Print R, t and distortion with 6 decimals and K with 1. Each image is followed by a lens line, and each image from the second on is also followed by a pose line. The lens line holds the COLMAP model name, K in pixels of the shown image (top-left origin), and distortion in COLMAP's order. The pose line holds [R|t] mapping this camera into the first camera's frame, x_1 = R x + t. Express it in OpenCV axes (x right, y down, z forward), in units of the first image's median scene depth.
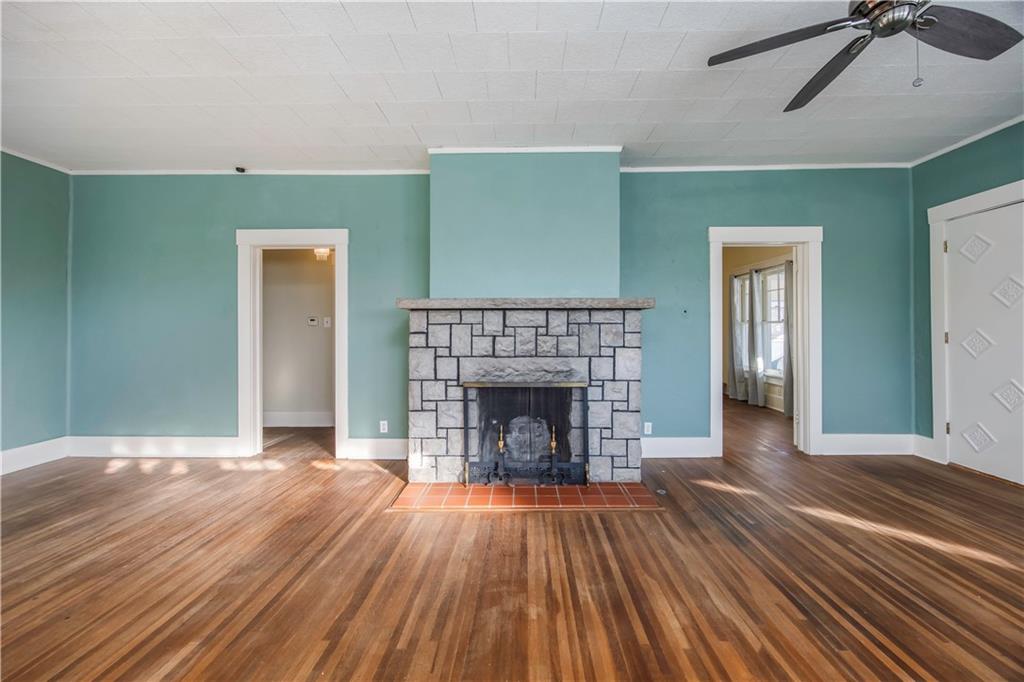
lens RADIAL K [[394.4, 0, 520.2], [0, 394.4, 326.7], [0, 0, 1]] dist [-0.002080, 0.000241]
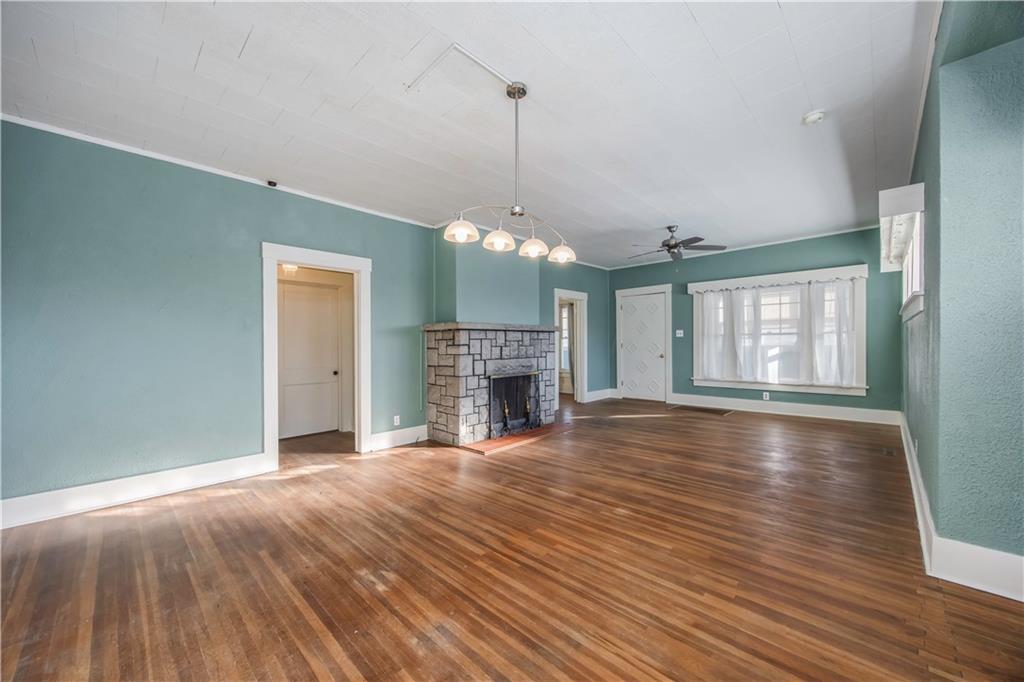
lens RADIAL K [[394.4, 0, 508.5], [0, 394.4, 343.5], [0, 0, 1]] dist [-0.002080, 0.000241]
pose [[0.683259, -0.004234, 0.730164, -1.243374], [0.000735, 0.999987, 0.005111, 0.002806], [-0.730176, -0.002956, 0.683253, -0.146551]]
